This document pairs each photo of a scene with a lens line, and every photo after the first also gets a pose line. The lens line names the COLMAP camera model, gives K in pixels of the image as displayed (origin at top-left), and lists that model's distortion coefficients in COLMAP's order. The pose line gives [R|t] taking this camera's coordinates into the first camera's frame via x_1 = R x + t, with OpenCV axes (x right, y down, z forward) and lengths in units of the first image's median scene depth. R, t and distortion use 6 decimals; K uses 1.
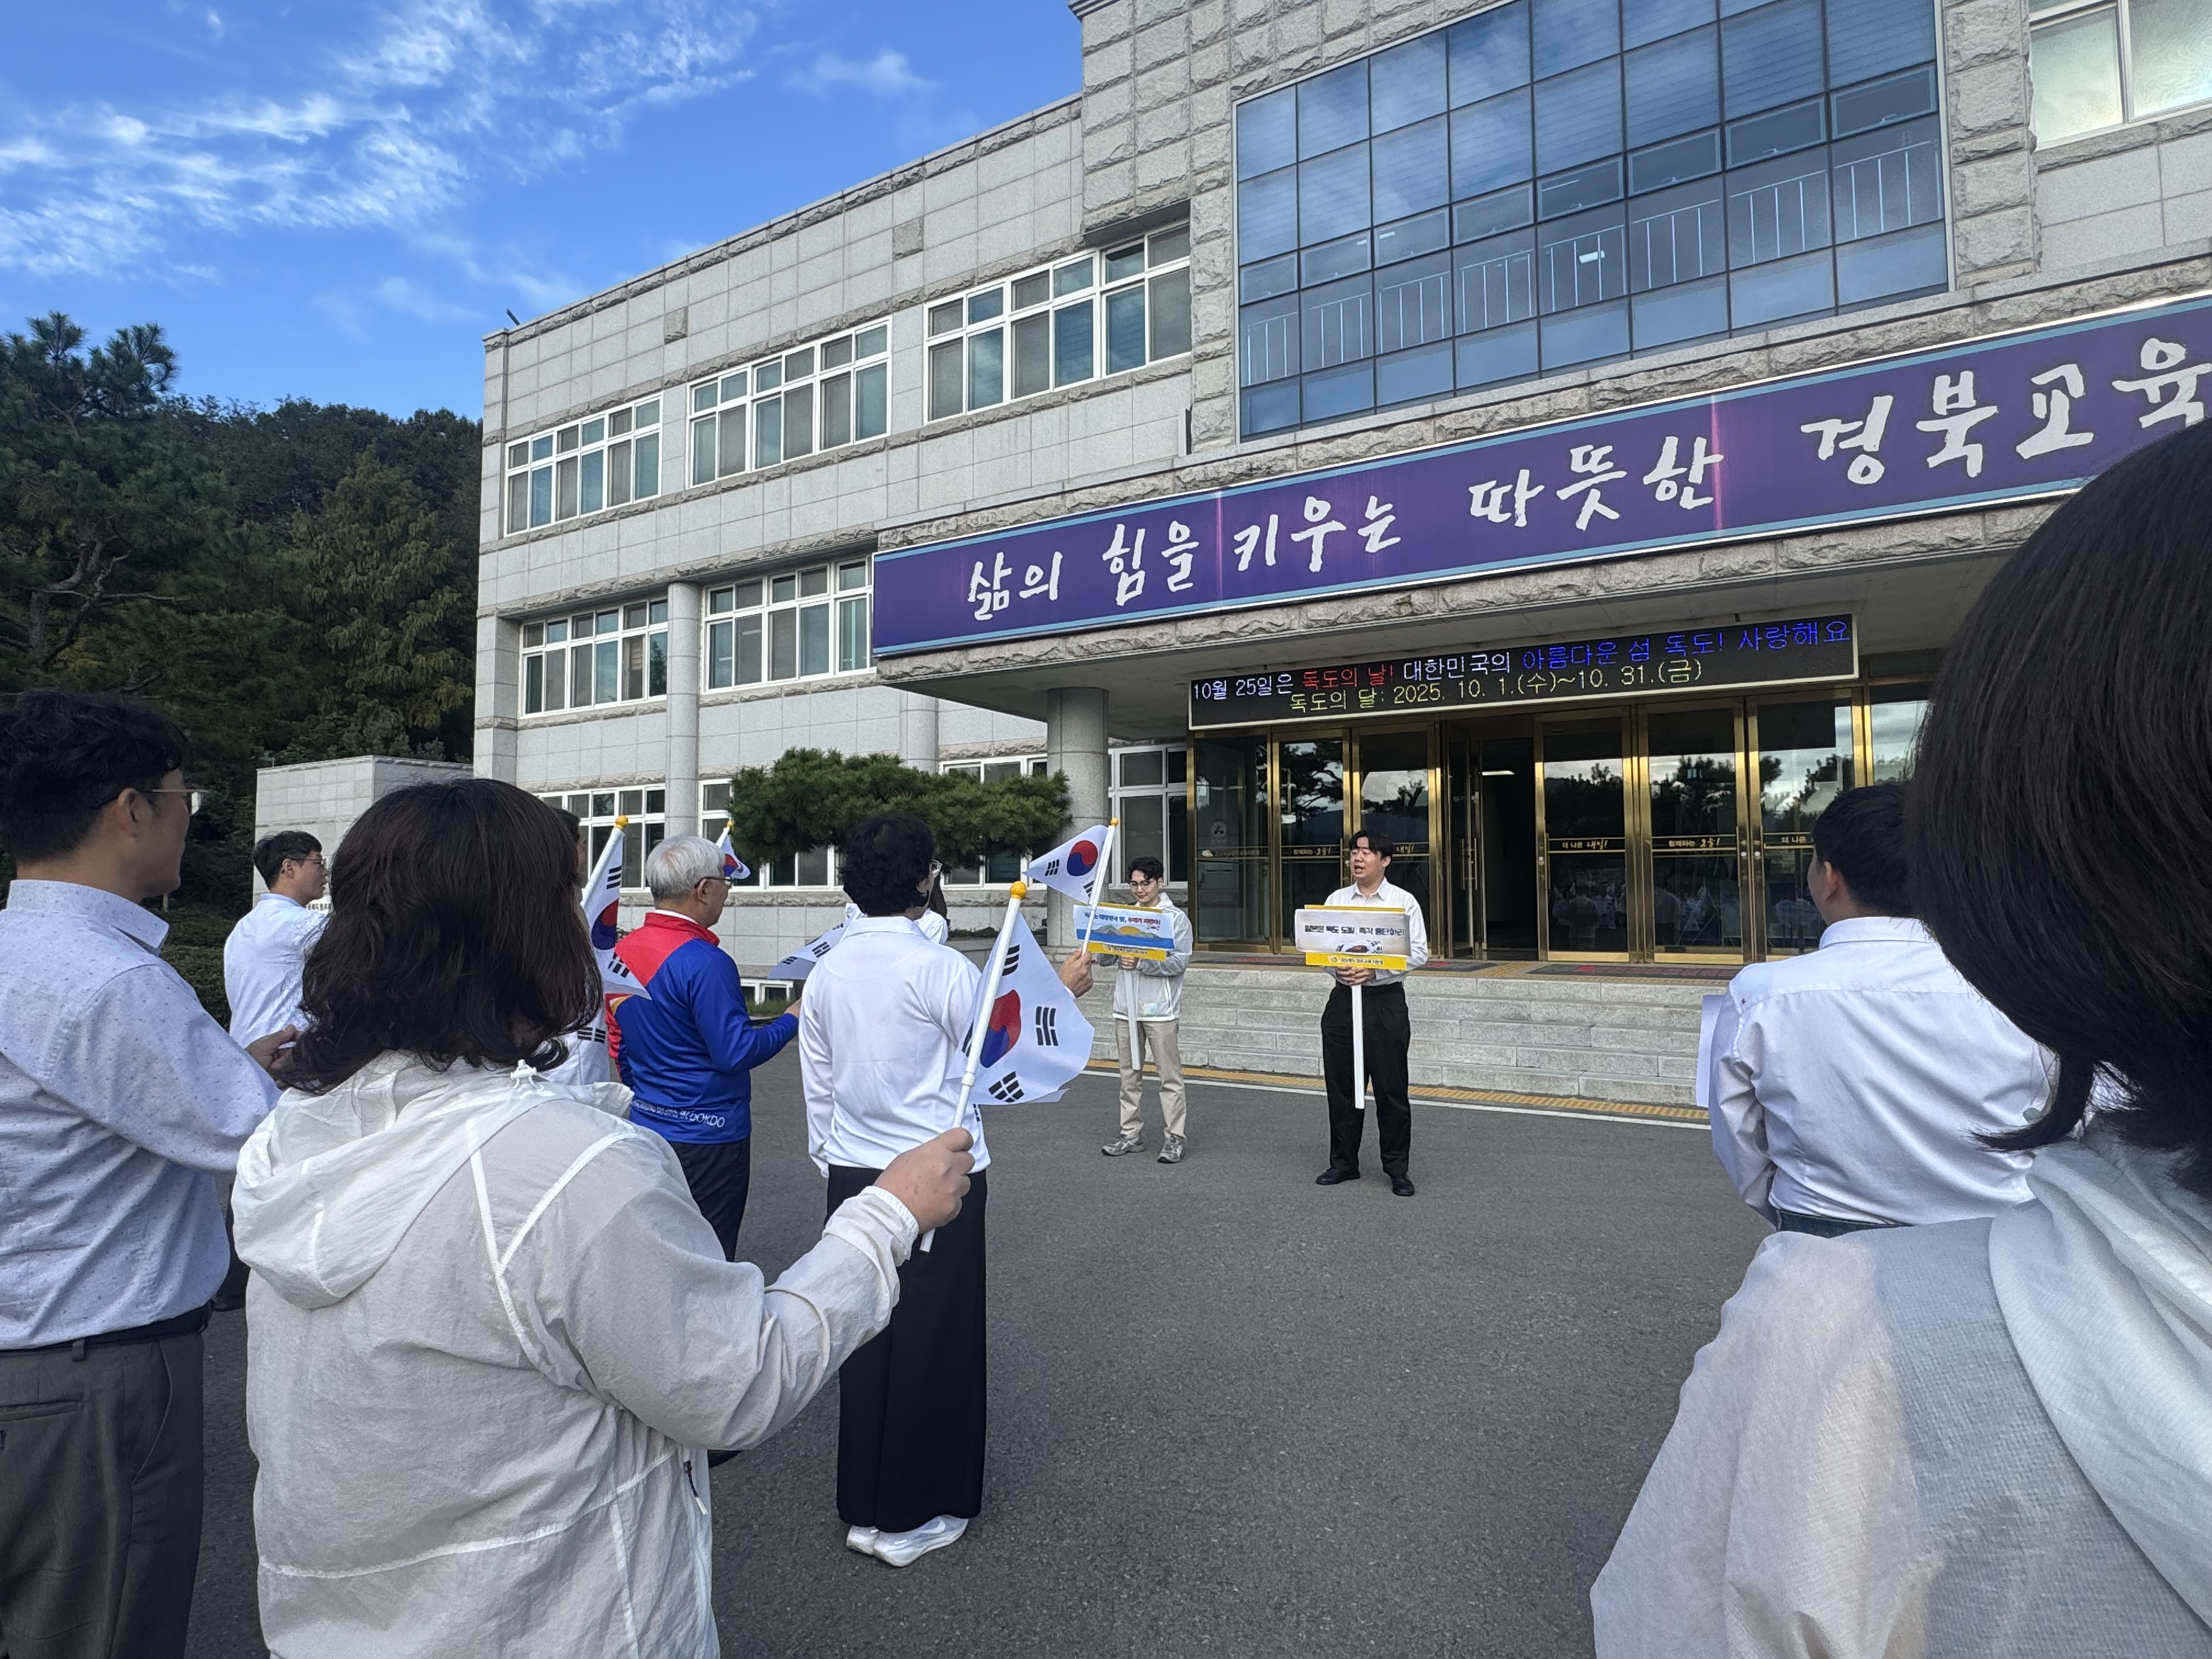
lens RADIAL K [[1156.0, 0, 1106.0], [0, 1156.0, 829.5], [0, 0, 1]] dist [-0.000267, 0.000324]
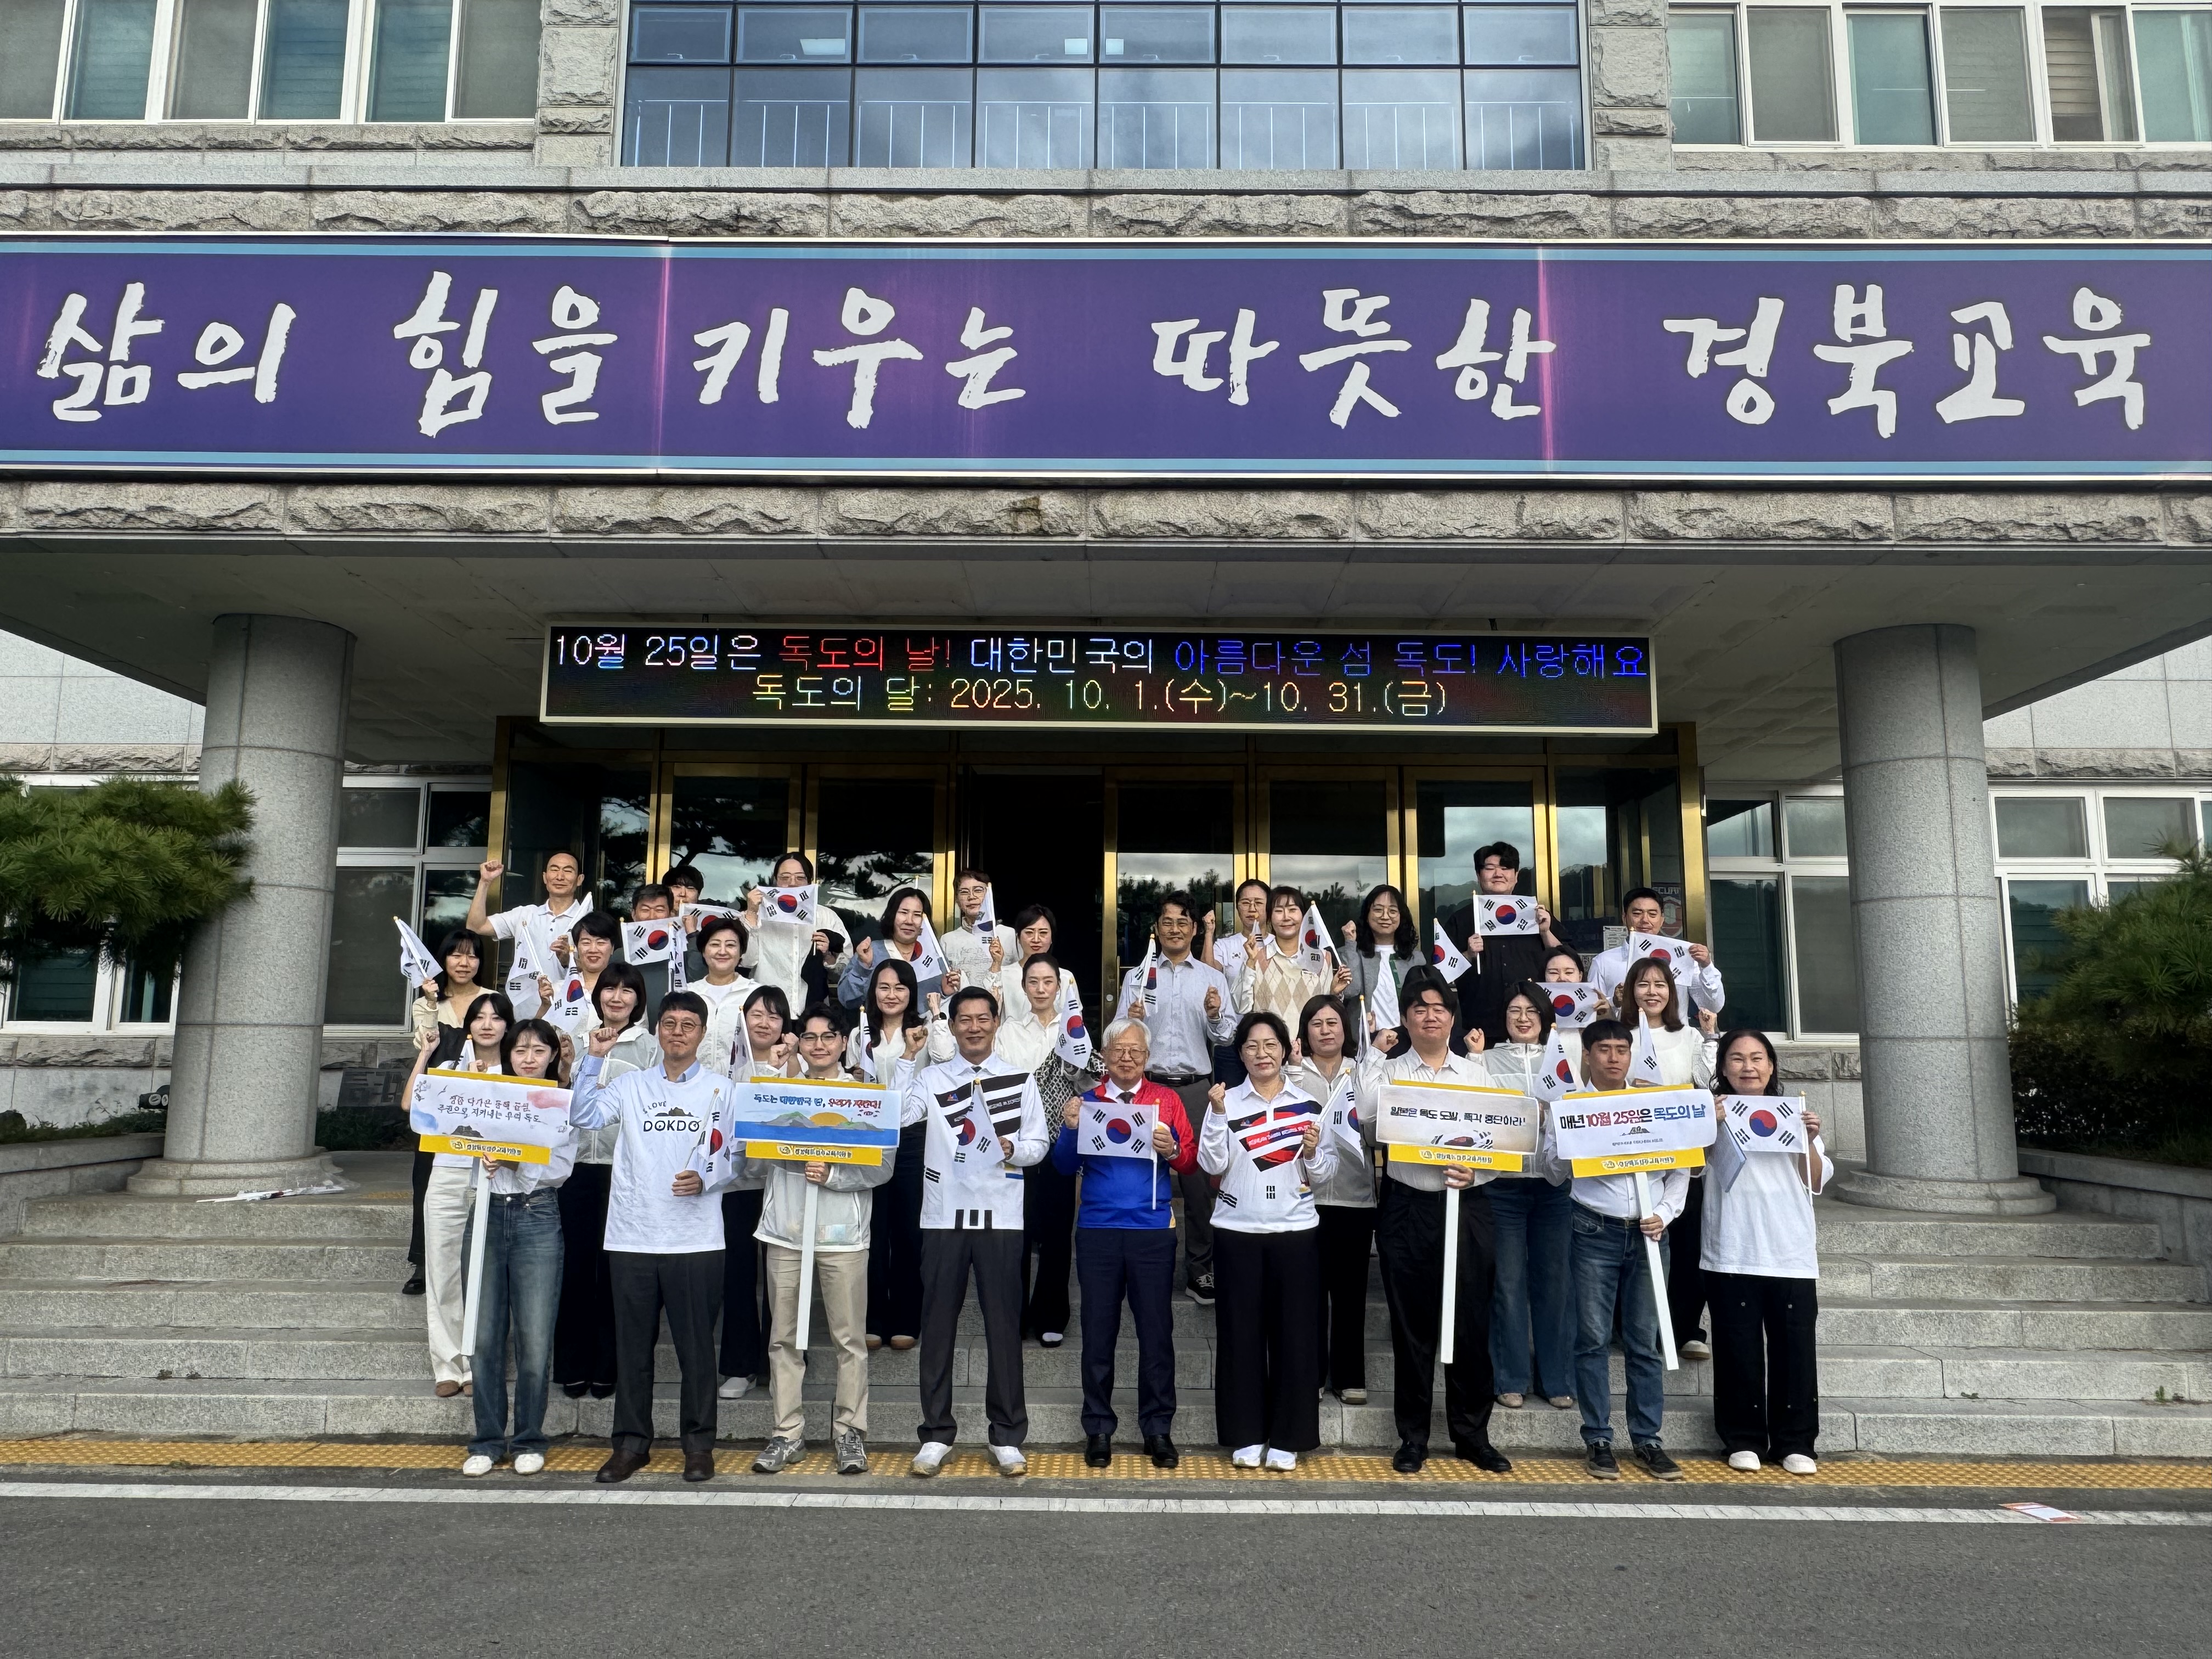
lens RADIAL K [[1529.5, 0, 1106.0], [0, 1529.5, 829.5], [0, 0, 1]] dist [-0.006709, 0.004724]
pose [[0.867725, 0.080598, 0.490466, -0.044689], [-0.038399, 0.994686, -0.095522, 0.017717], [-0.495558, 0.064053, 0.866210, 0.363943]]
